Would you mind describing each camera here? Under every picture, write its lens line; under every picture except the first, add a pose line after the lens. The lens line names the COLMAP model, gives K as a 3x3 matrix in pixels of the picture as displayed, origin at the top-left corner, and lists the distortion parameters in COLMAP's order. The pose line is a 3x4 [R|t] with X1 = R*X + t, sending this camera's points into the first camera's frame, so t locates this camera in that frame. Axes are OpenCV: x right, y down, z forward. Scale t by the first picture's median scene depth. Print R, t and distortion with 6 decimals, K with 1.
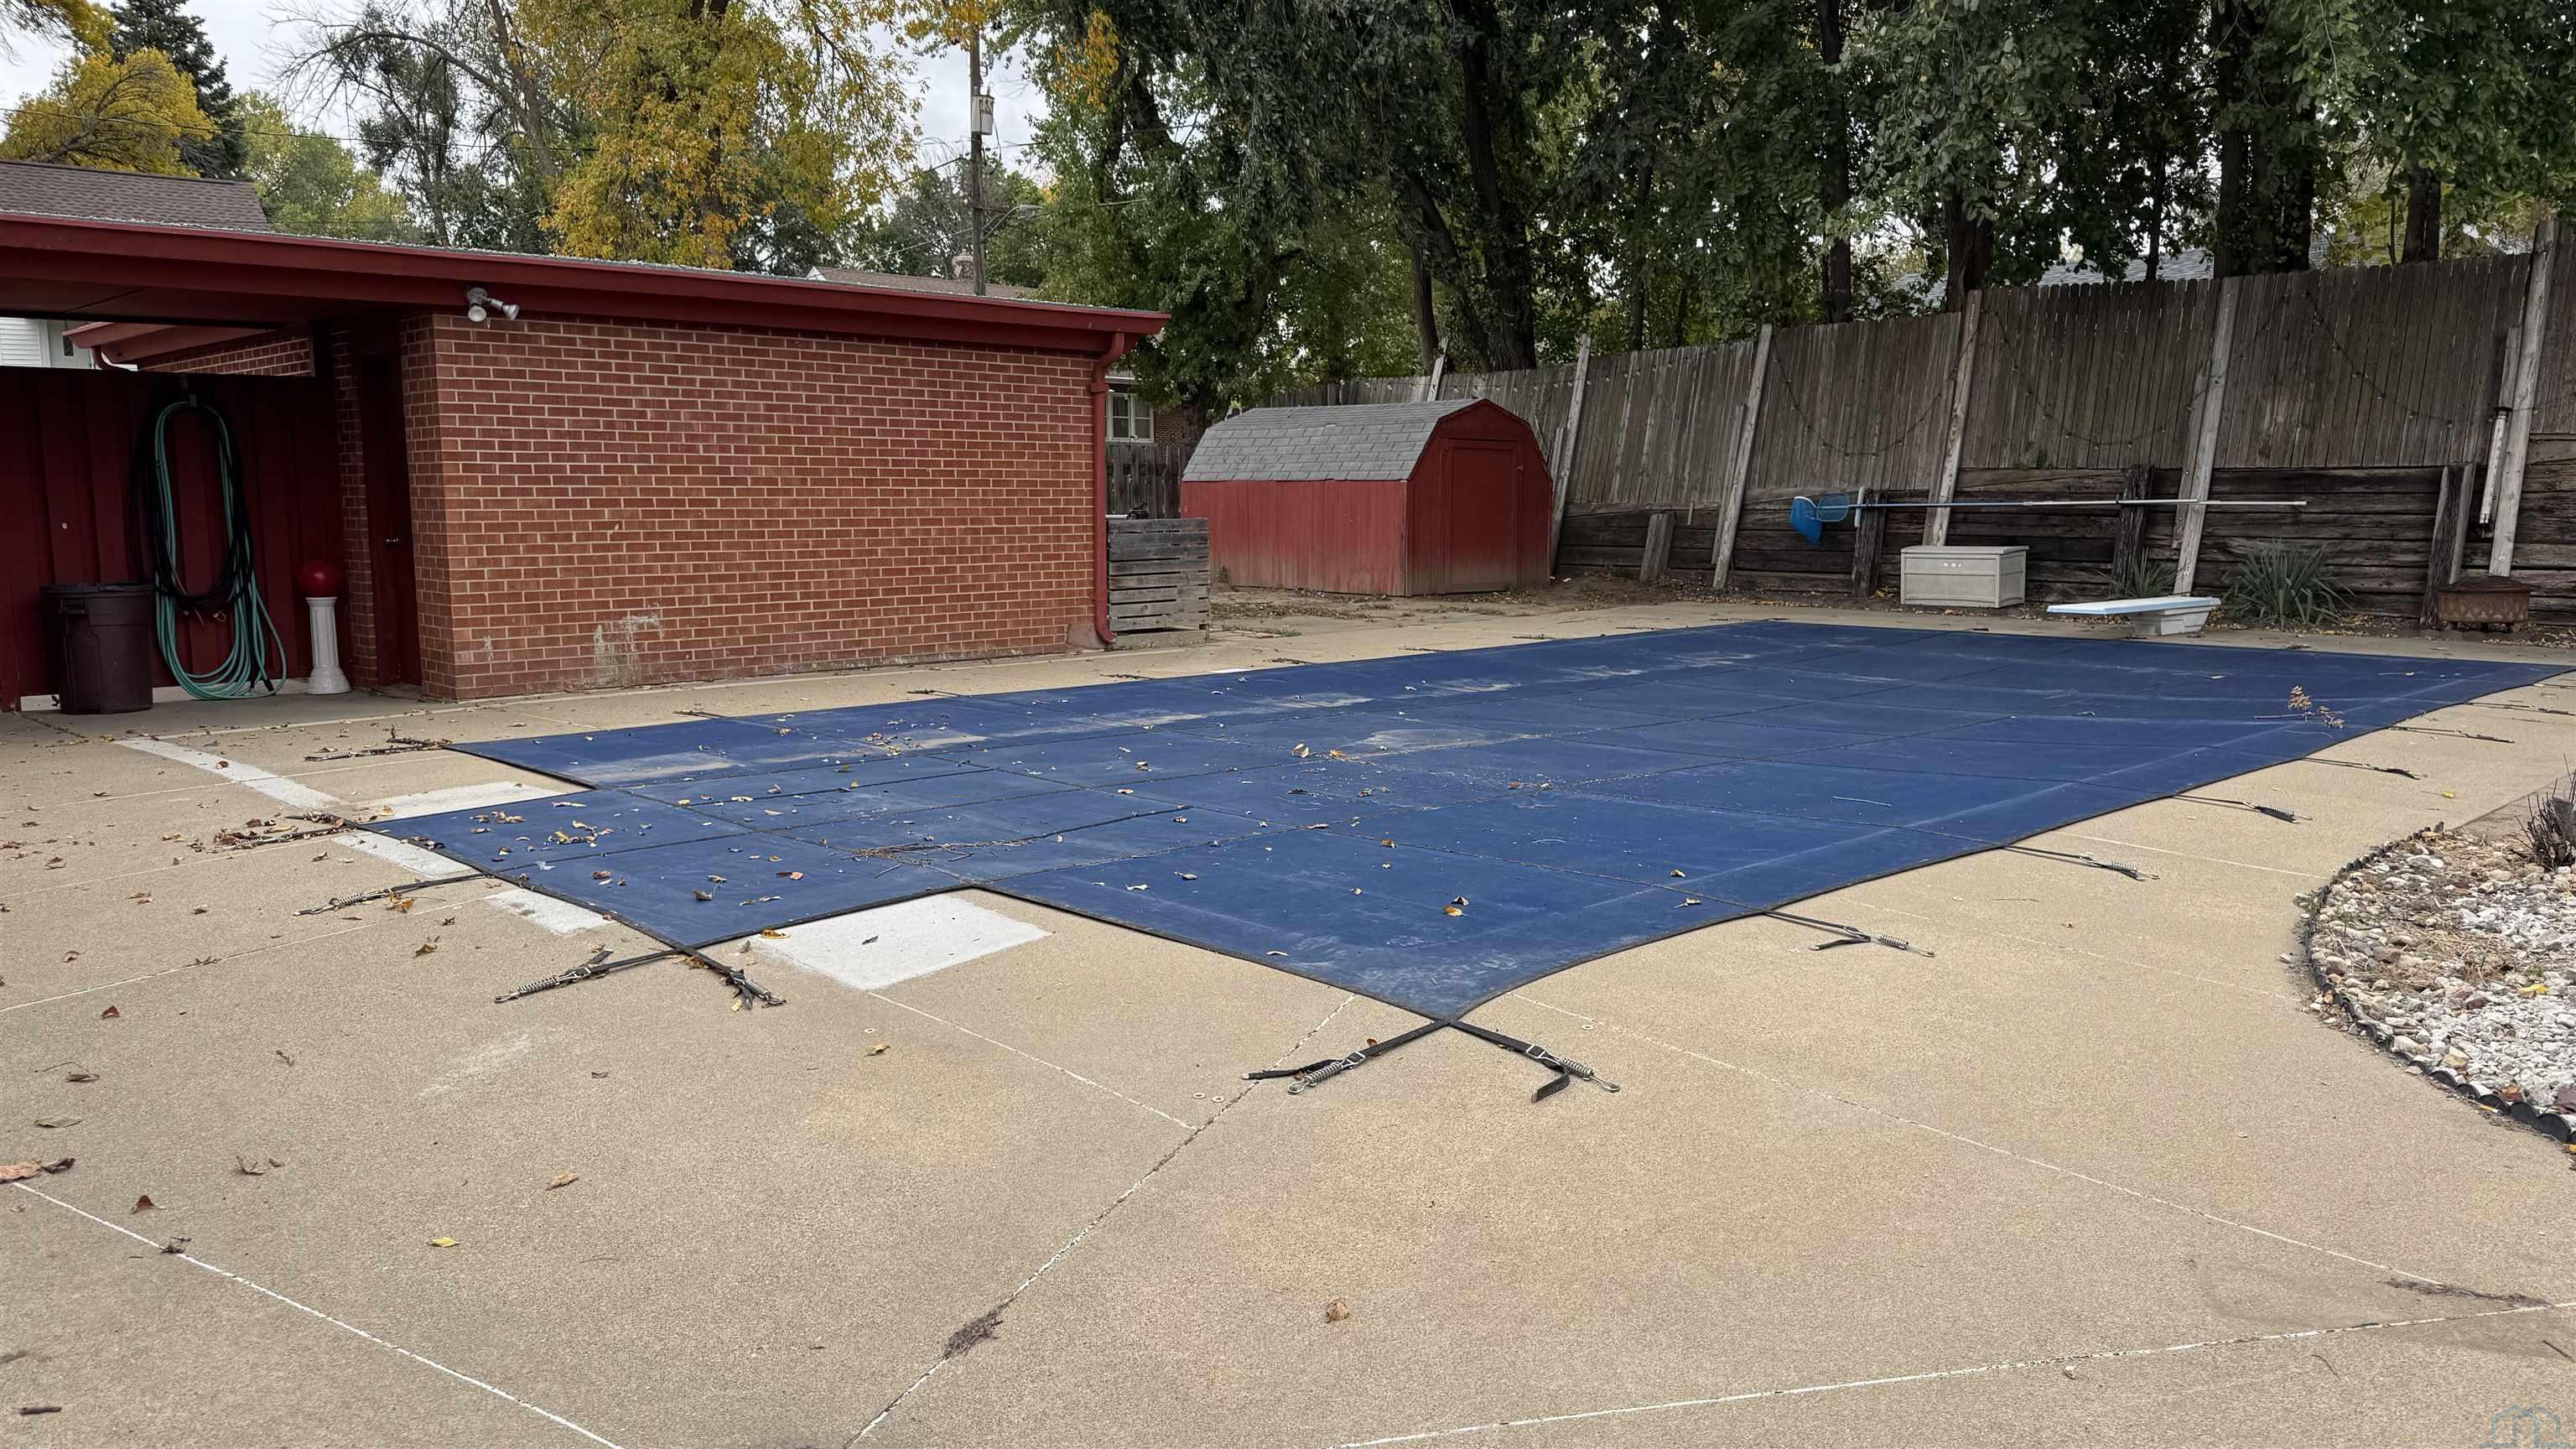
lens RADIAL K [[1855.6, 0, 1297.2], [0, 1855.6, 719.3], [0, 0, 1]] dist [0.023076, -0.004207]
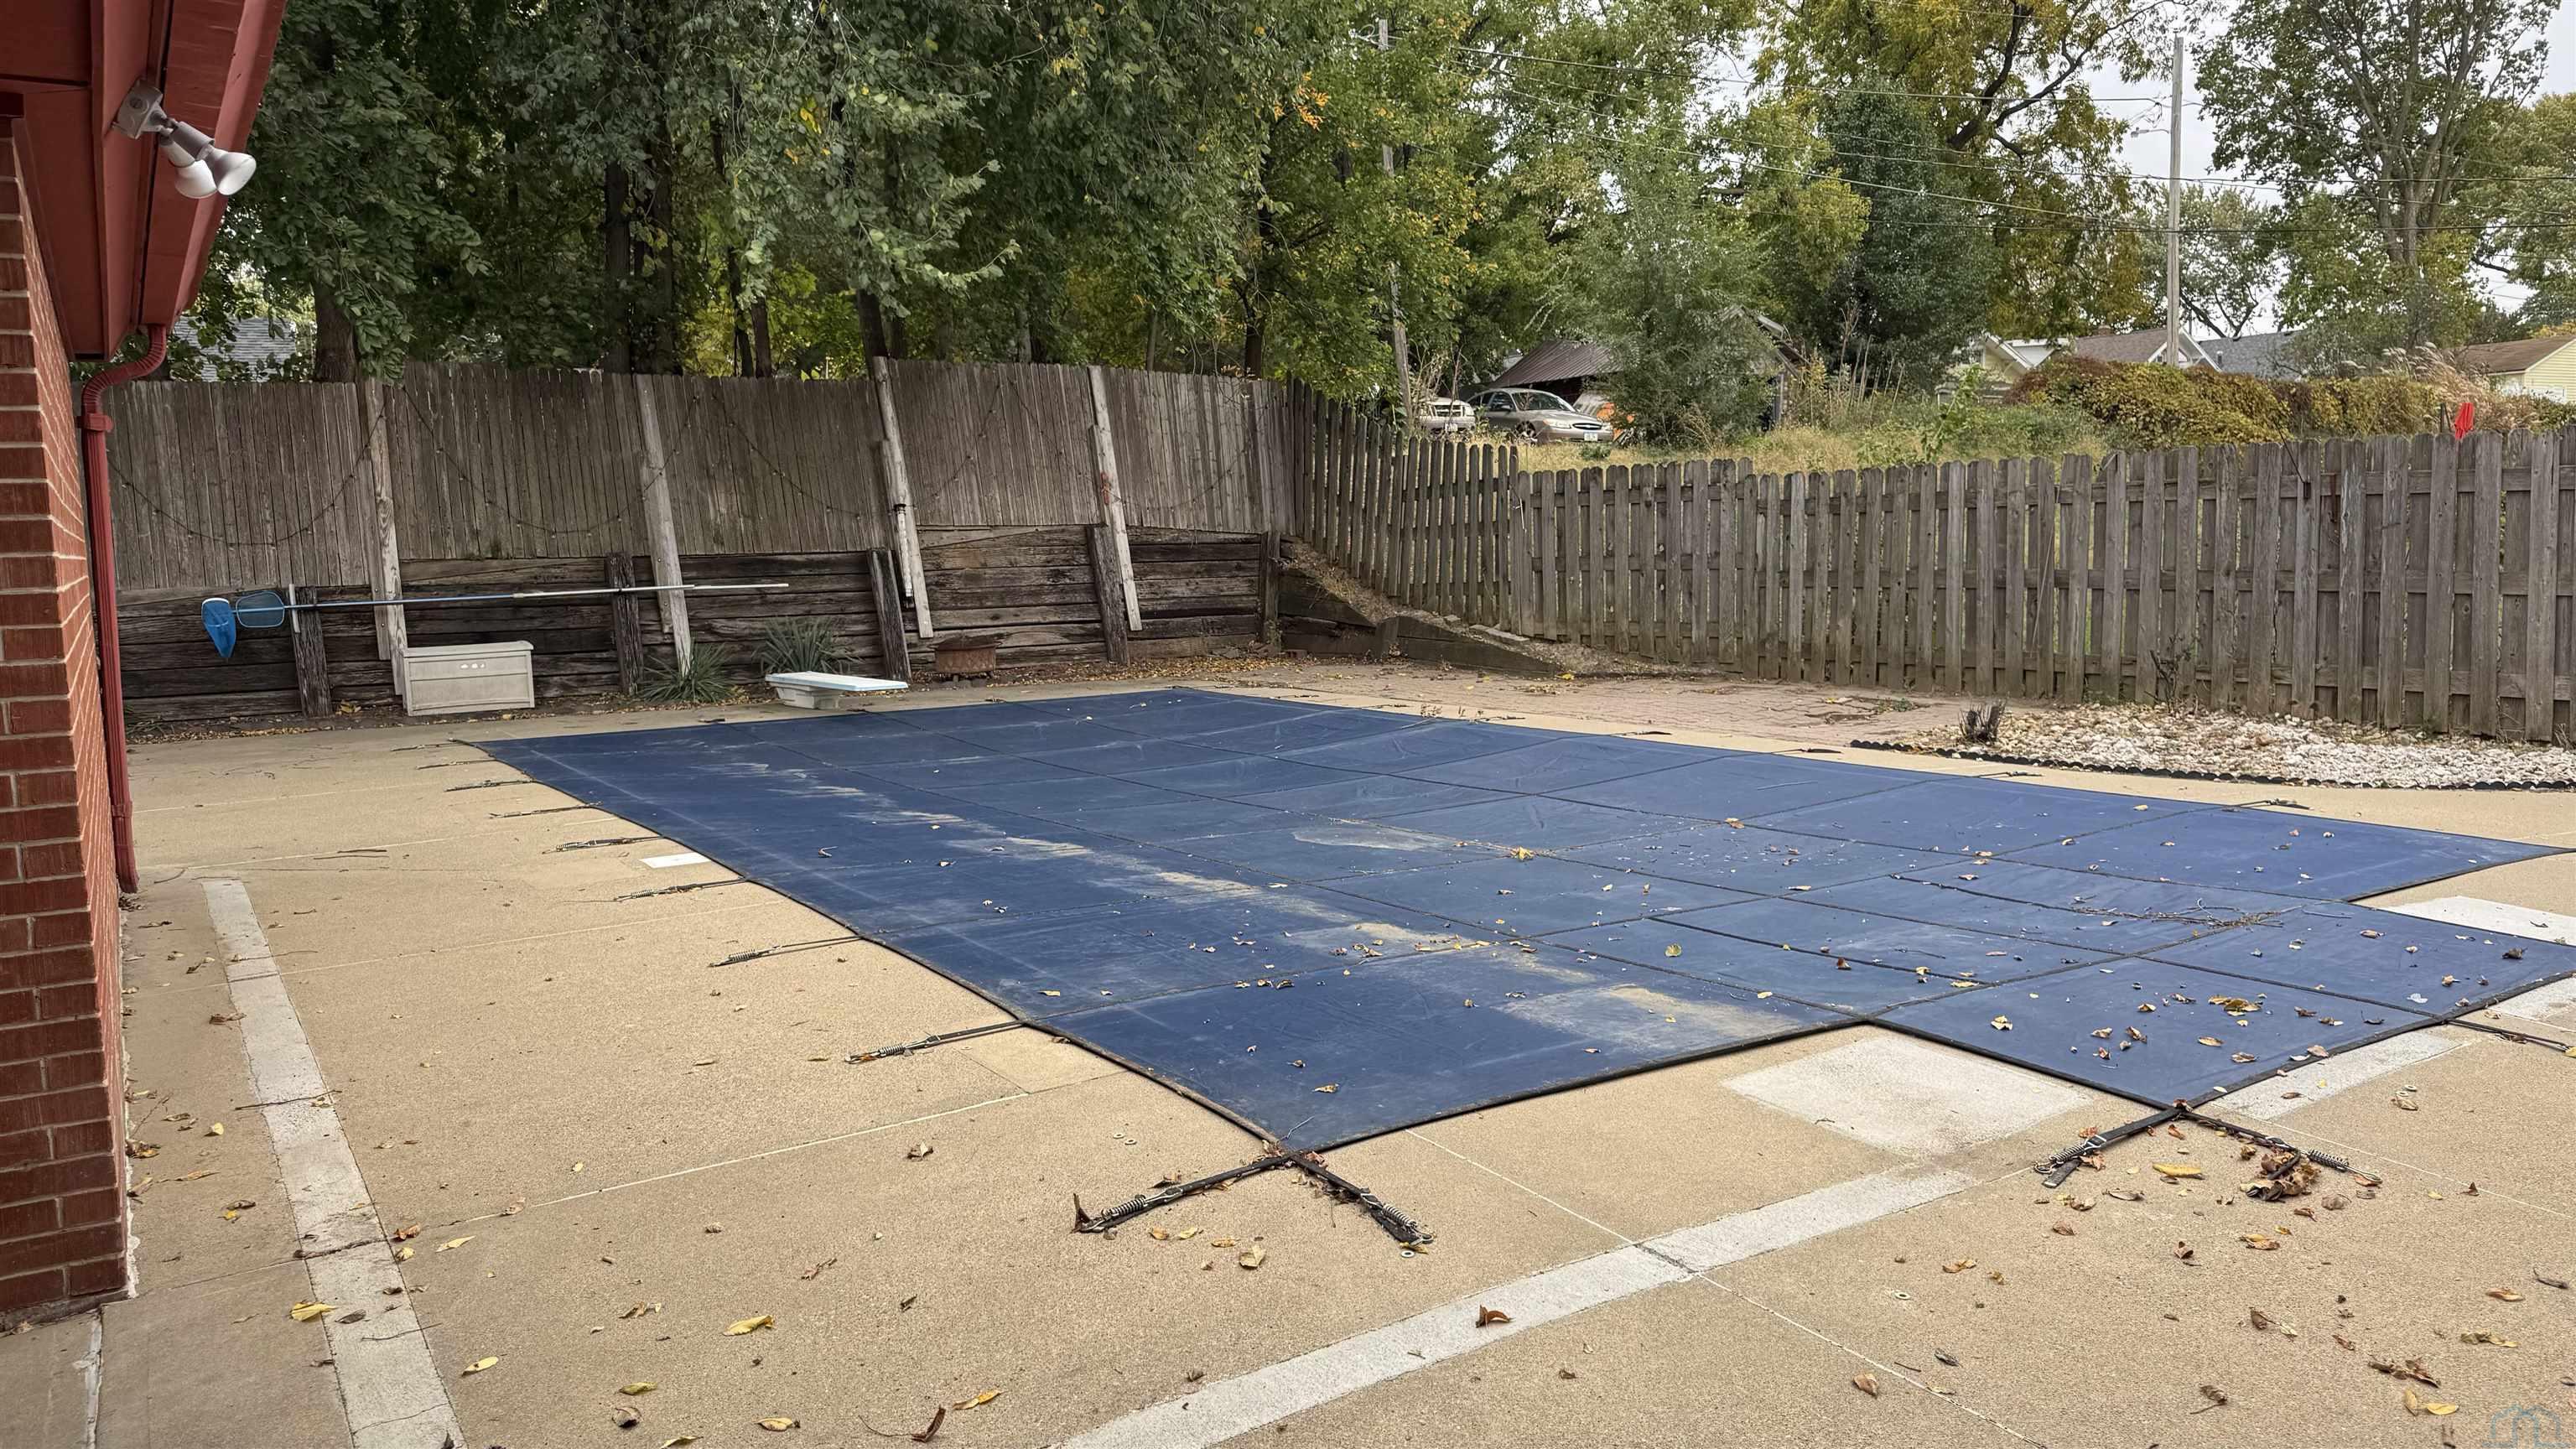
lens RADIAL K [[1855.6, 0, 1297.9], [0, 1855.6, 733.0], [0, 0, 1]] dist [0.023076, -0.004207]
pose [[0.207768, -0.109814, 0.971994, -0.442401], [0.144578, 0.986212, 0.080516, -0.065274], [-0.967435, 0.123800, 0.220780, 0.413484]]
